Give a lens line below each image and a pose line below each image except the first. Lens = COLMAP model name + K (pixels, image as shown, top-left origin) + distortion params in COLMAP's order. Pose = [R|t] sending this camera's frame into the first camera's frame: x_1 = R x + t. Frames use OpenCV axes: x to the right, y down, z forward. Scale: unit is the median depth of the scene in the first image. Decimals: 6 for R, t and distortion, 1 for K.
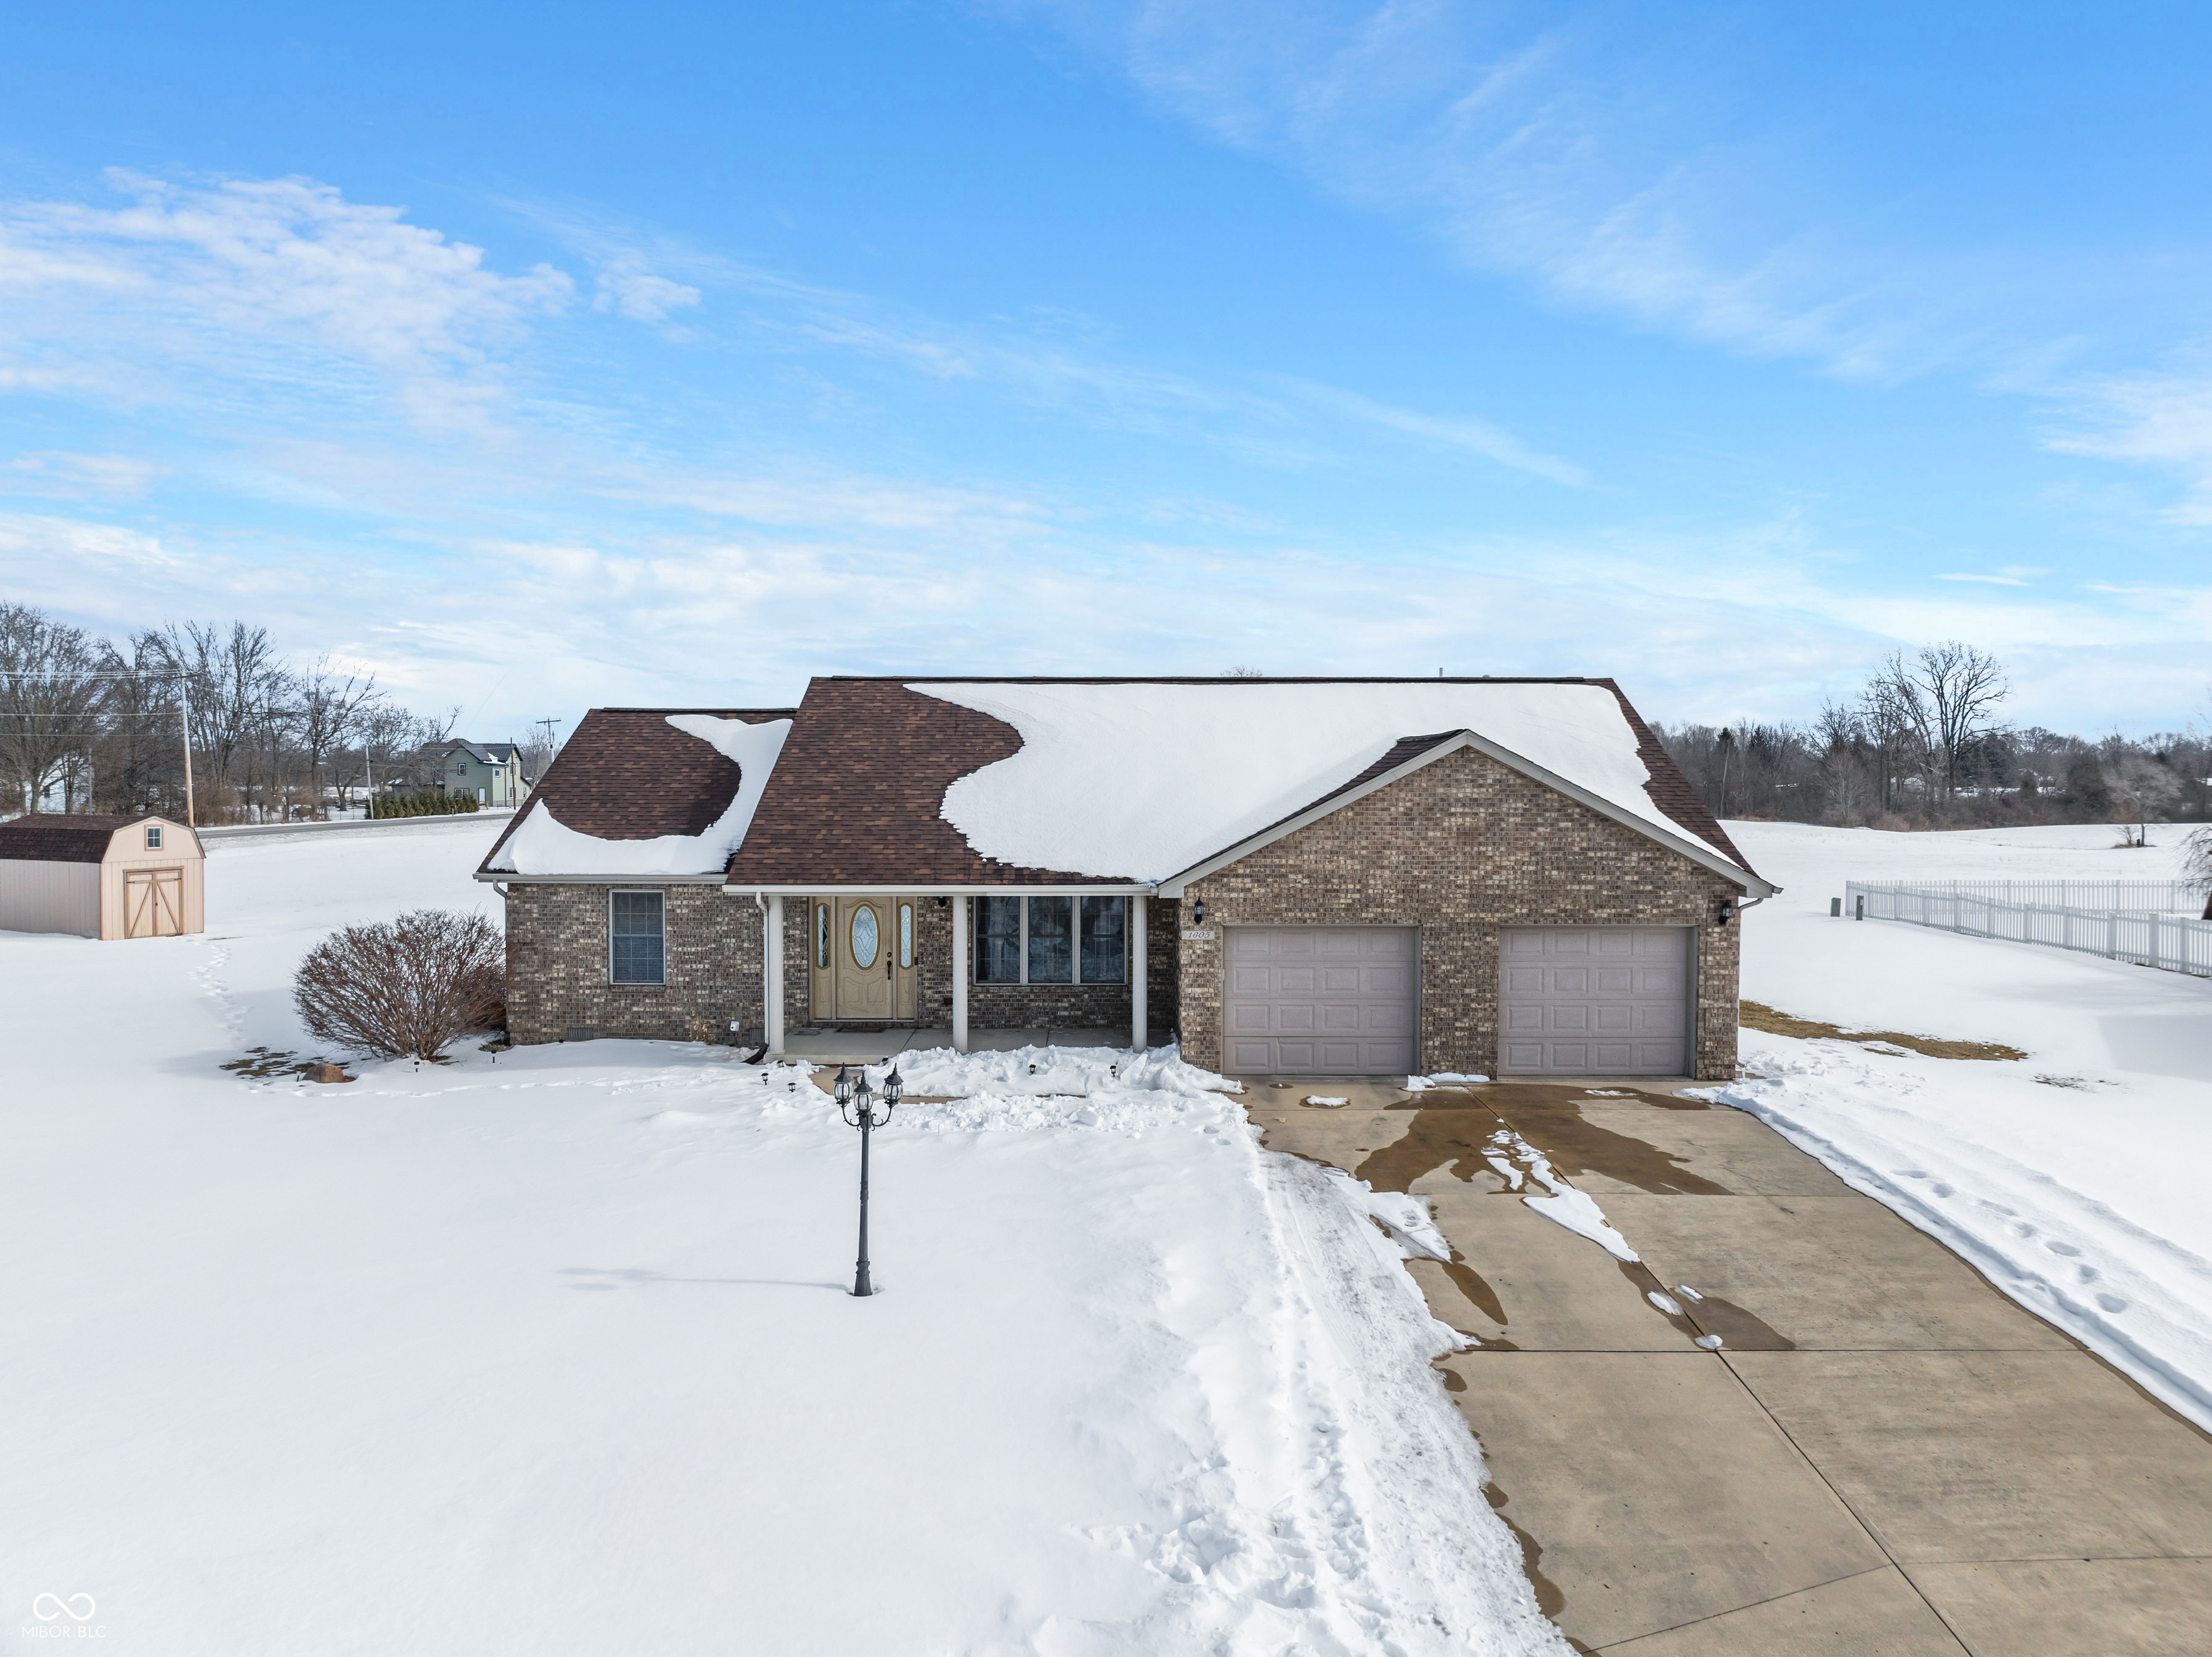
lens RADIAL K [[1550.9, 0, 1106.0], [0, 1550.9, 828.5], [0, 0, 1]] dist [-0.007096, -0.058932]
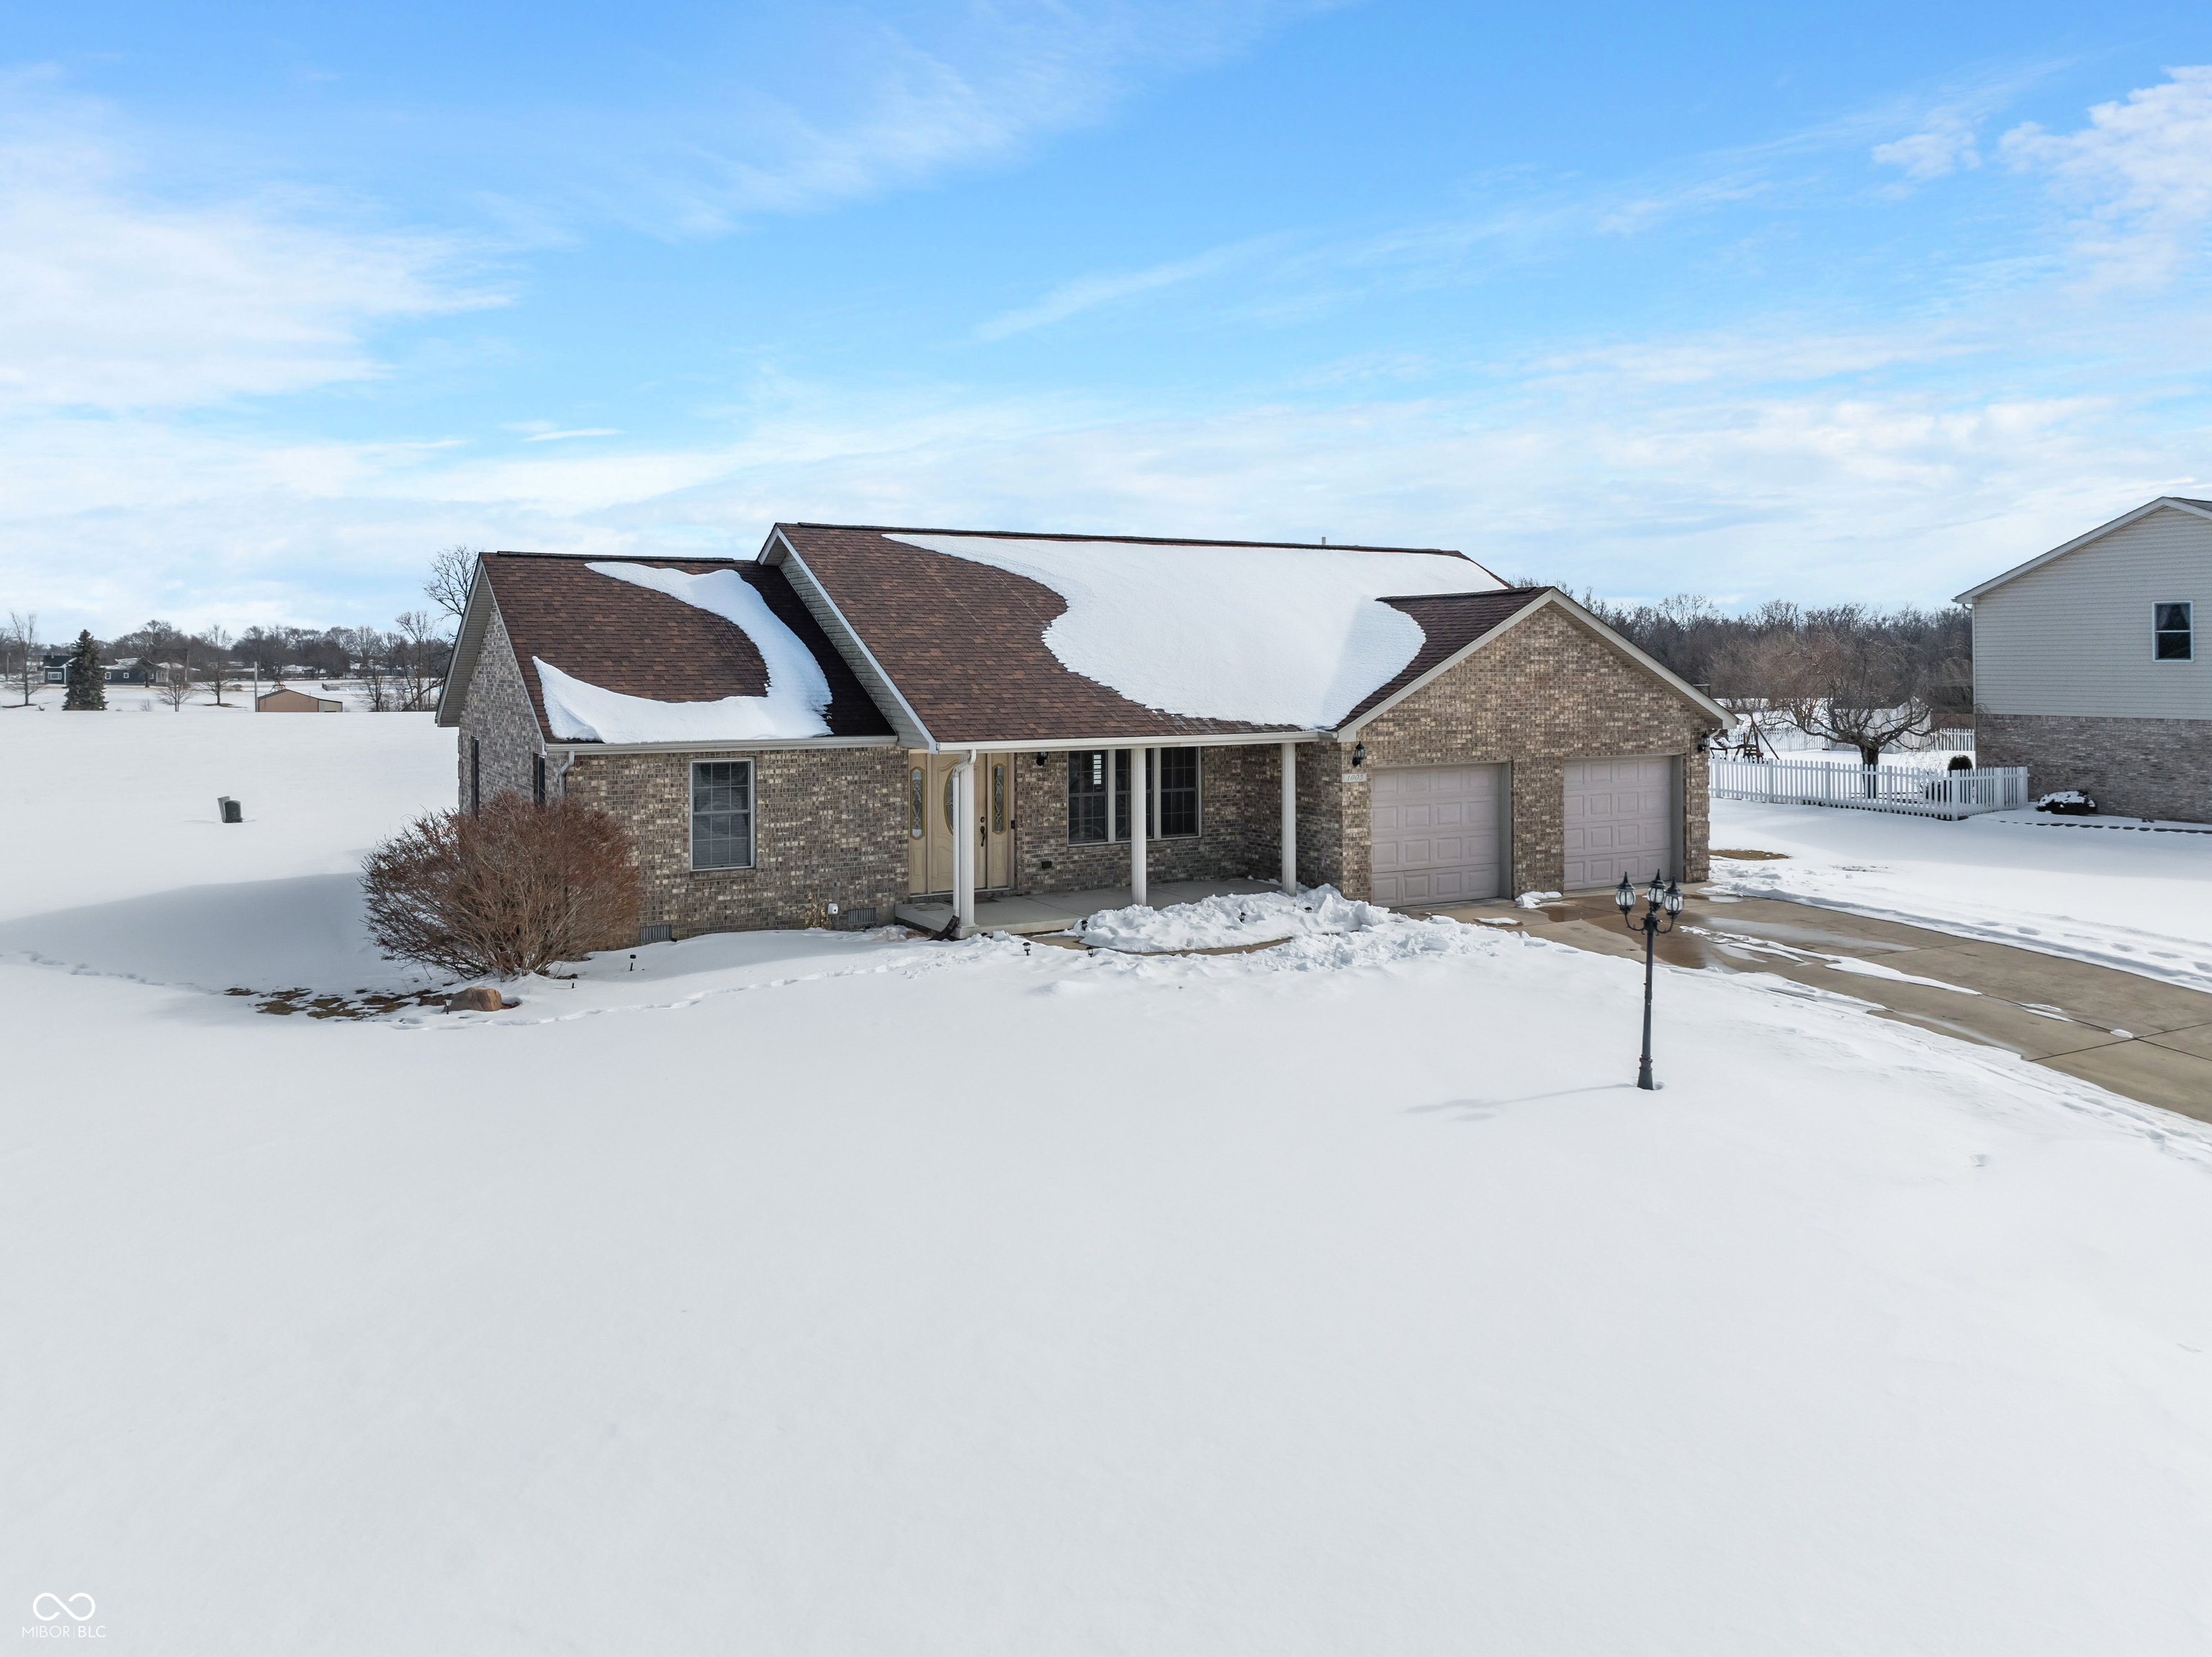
lens RADIAL K [[1595.6, 0, 1107.3], [0, 1595.6, 665.9], [0, 0, 1]] dist [-0.007126, -0.004963]
pose [[0.872355, -0.004631, 0.488851, -0.614927], [0.022820, 0.999251, -0.031257, 0.023108], [-0.488340, 0.038422, 0.871807, 0.136697]]
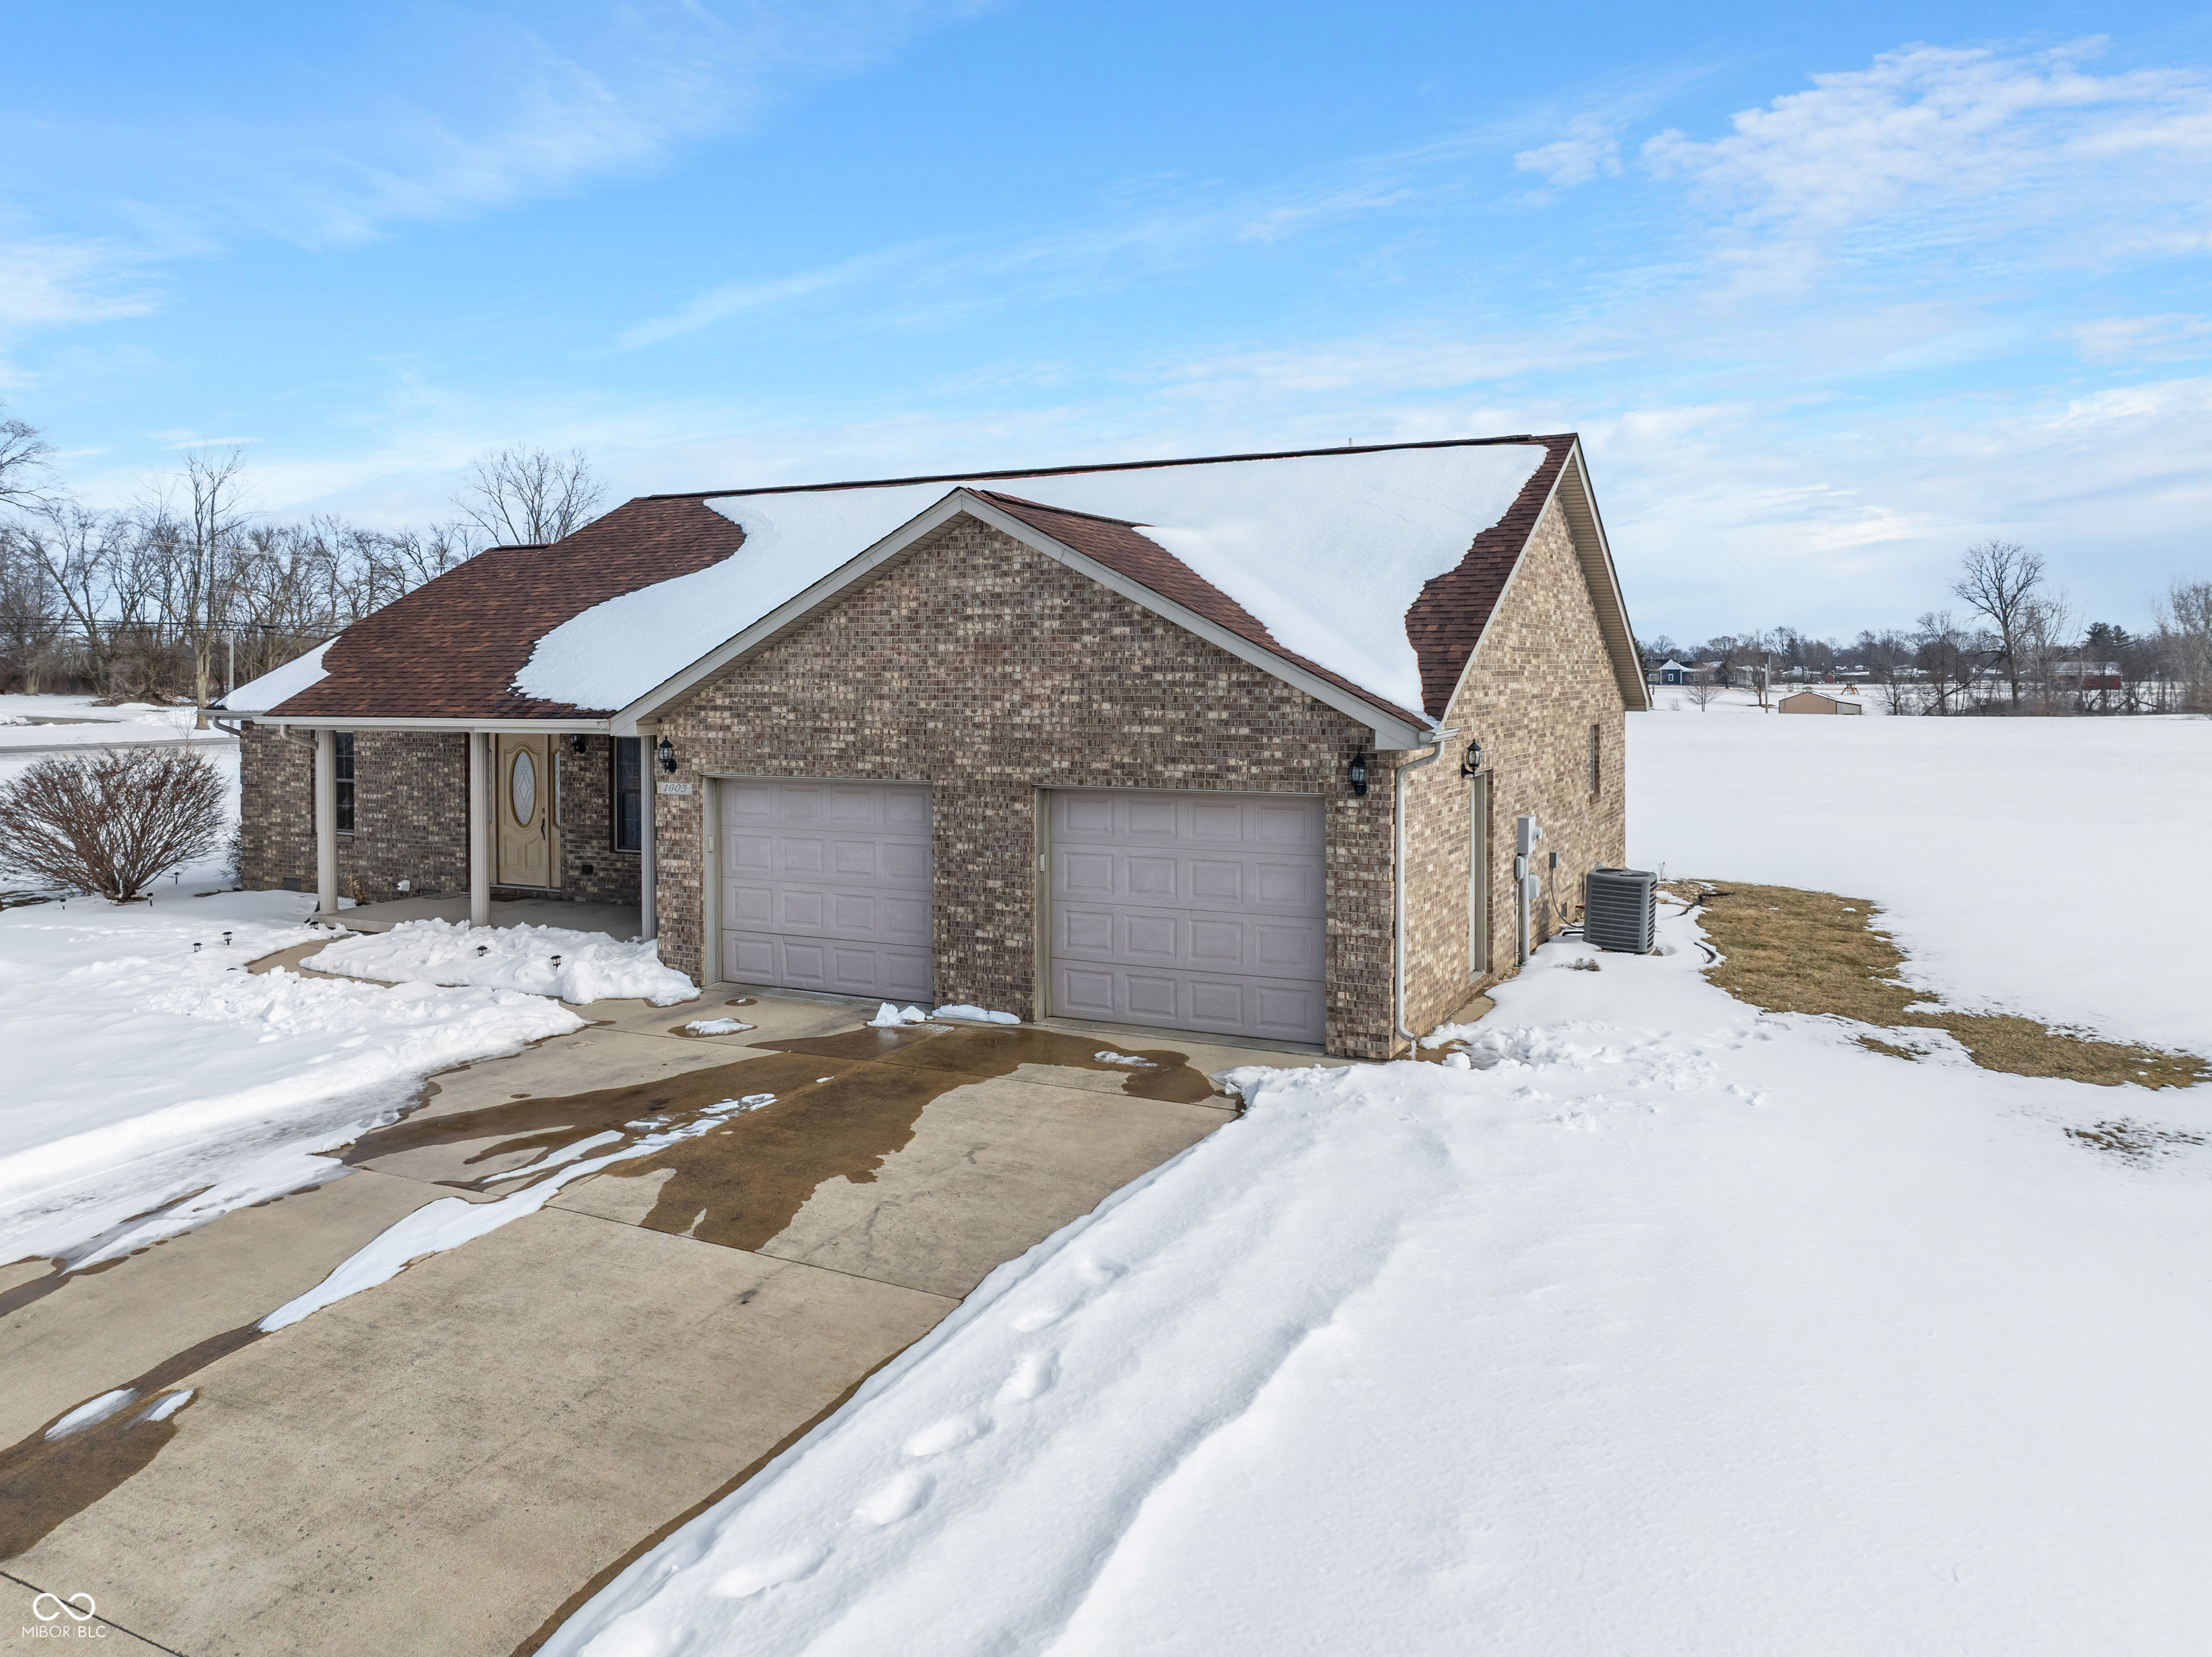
lens RADIAL K [[1592.5, 0, 1116.3], [0, 1592.5, 694.6], [0, 0, 1]] dist [0.010423, -0.065936]
pose [[0.897450, 0.001666, -0.441113, 0.583325], [-0.012513, 0.999687, -0.021682, 0.038060], [0.440939, 0.024978, 0.897190, 0.411177]]
